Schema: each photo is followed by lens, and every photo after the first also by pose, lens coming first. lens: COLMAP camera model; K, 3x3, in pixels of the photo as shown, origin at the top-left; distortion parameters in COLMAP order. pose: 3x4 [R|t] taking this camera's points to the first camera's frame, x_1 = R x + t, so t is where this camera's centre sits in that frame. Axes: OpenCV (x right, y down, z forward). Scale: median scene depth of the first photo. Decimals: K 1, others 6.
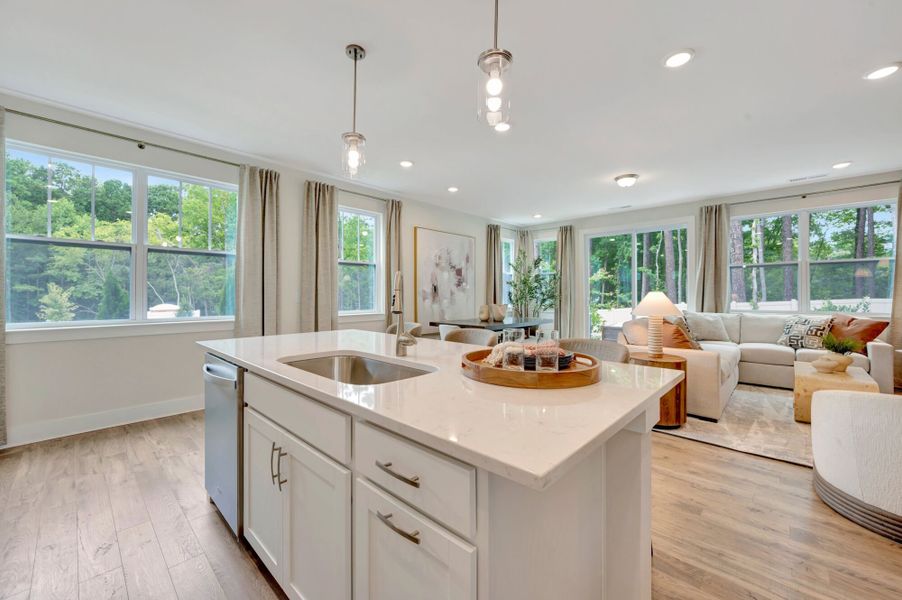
lens RADIAL K [[361.0, 0, 454.4], [0, 361.0, 294.8], [0, 0, 1]] dist [-0.000039, -0.000031]
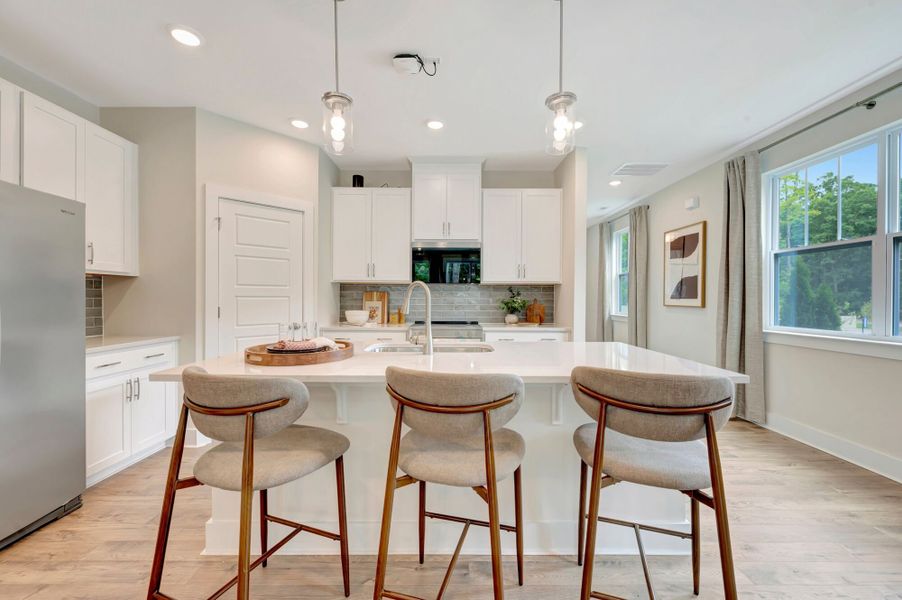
lens RADIAL K [[361.0, 0, 454.4], [0, 361.0, 294.8], [0, 0, 1]] dist [-0.000039, -0.000031]
pose [[-0.723404, -0.010354, -0.690348, 0.297353], [-0.003057, 0.999926, -0.011793, -0.003956], [0.690419, -0.006421, -0.723381, 0.995695]]
